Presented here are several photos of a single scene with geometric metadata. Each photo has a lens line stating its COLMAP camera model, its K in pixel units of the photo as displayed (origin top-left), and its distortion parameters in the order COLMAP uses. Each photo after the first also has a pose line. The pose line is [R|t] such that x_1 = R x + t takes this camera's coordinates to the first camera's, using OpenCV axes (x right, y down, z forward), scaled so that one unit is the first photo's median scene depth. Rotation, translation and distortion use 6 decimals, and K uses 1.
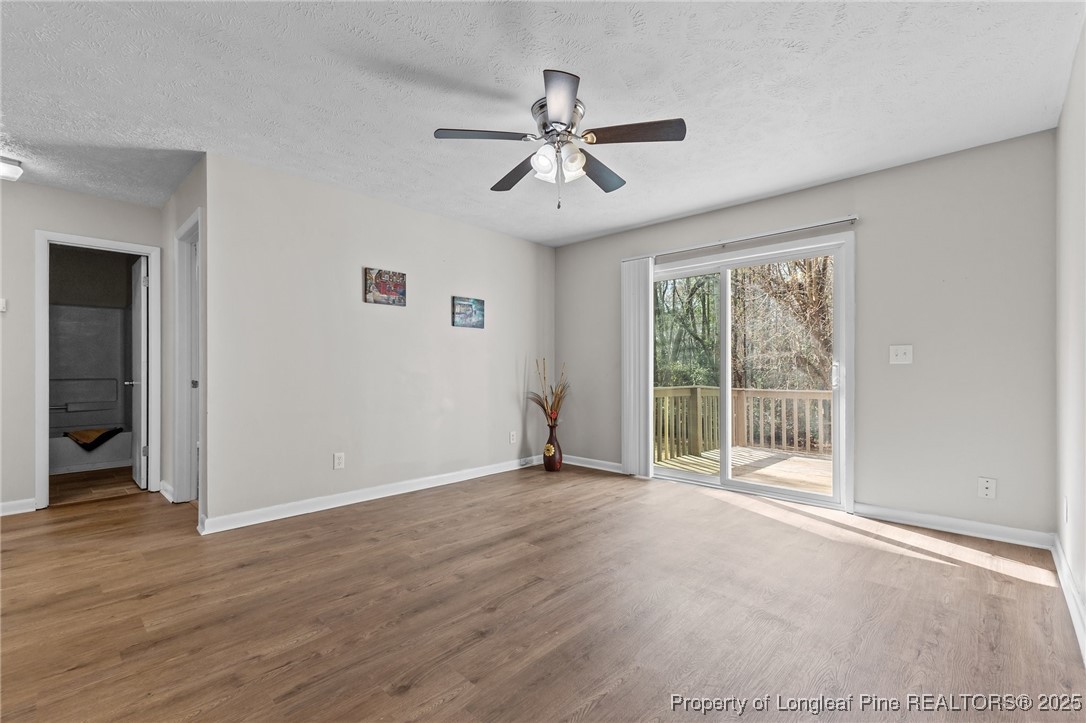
lens RADIAL K [[474.2, 0, 540.5], [0, 474.2, 369.0], [0, 0, 1]] dist [0.001414, 0.000059]
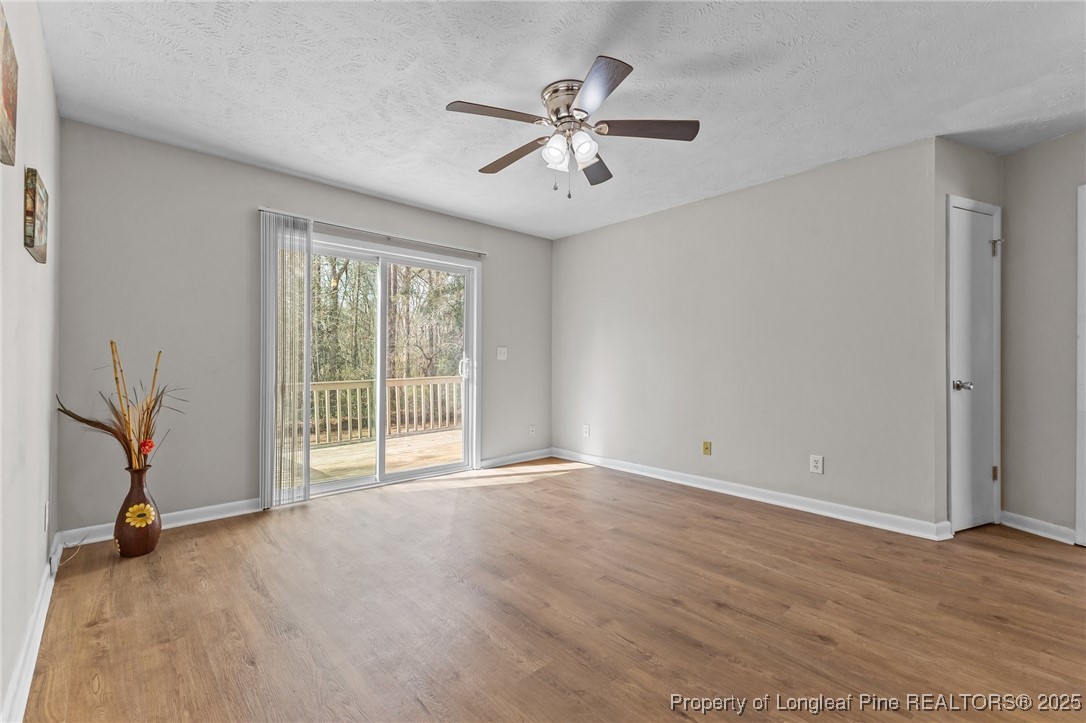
lens RADIAL K [[468.3, 0, 543.0], [0, 468.3, 361.5], [0, 0, 1]] dist [0.002450, 0.000222]
pose [[0.068466, 0.002500, 0.997650, -0.646664], [-0.003058, 0.999993, -0.002296, -0.002029], [-0.997649, -0.002894, 0.068473, 0.698944]]
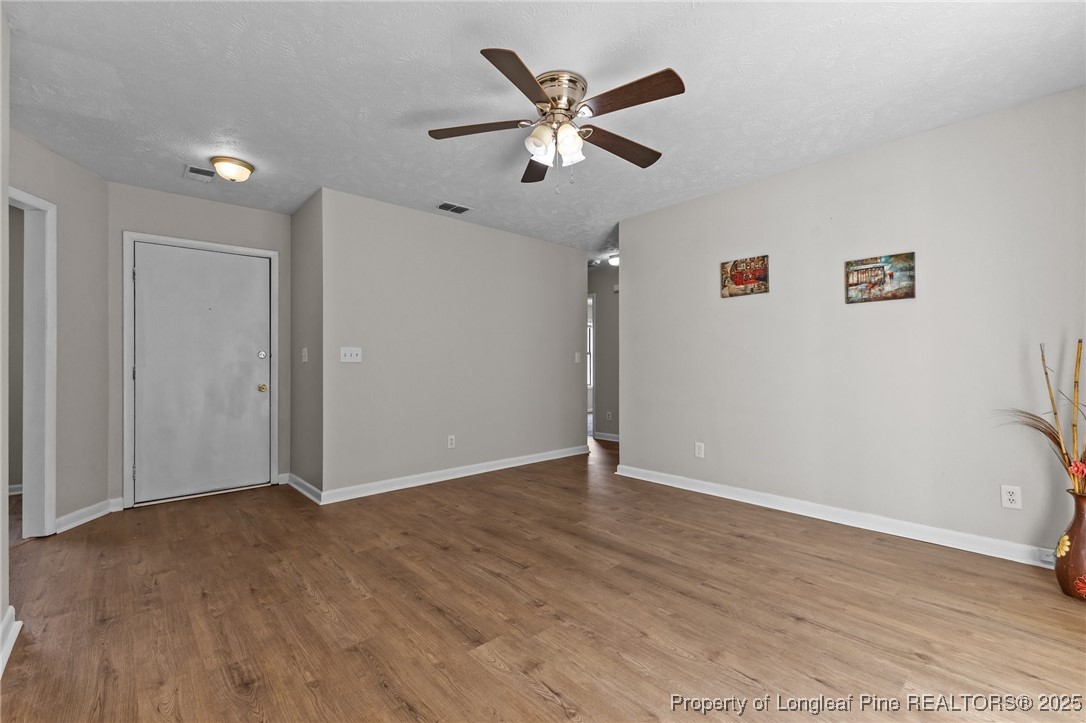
lens RADIAL K [[468.3, 0, 543.0], [0, 468.3, 361.5], [0, 0, 1]] dist [0.002450, 0.000222]
pose [[-0.075040, -0.006532, -0.997159, 0.675252], [0.005162, 0.999963, -0.006938, -0.002292], [0.997167, -0.005668, -0.075003, 0.735817]]
